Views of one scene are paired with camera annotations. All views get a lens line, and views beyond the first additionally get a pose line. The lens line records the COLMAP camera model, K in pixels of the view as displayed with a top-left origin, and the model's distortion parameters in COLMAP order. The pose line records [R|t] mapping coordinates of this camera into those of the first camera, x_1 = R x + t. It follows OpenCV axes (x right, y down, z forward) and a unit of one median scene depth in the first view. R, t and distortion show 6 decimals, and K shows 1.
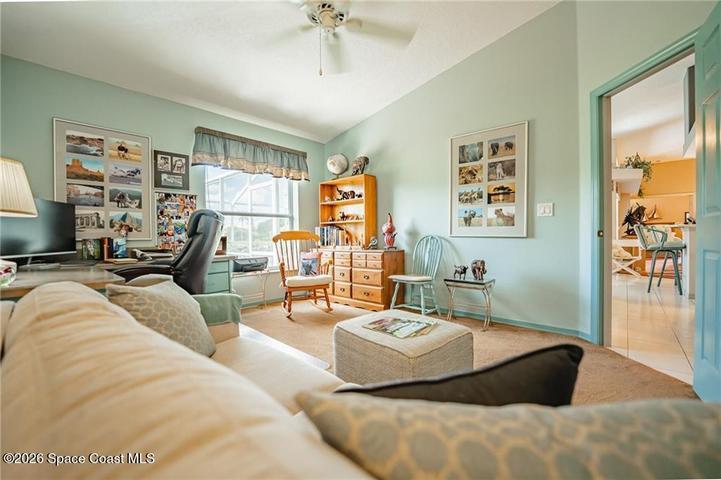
lens RADIAL K [[295.1, 0, 359.9], [0, 295.1, 240.3], [0, 0, 1]] dist [-0.020047, 0.000193]
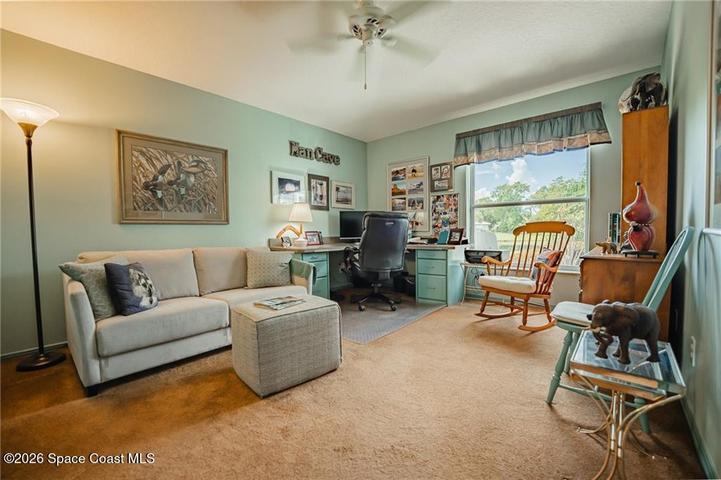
lens RADIAL K [[295.1, 0, 360.2], [0, 295.1, 240.1], [0, 0, 1]] dist [-0.020047, 0.000193]
pose [[0.016728, 0.045435, -0.998827, 0.672886], [-0.004820, 0.998959, 0.045360, -0.019170], [0.999848, 0.004056, 0.016930, 0.634846]]
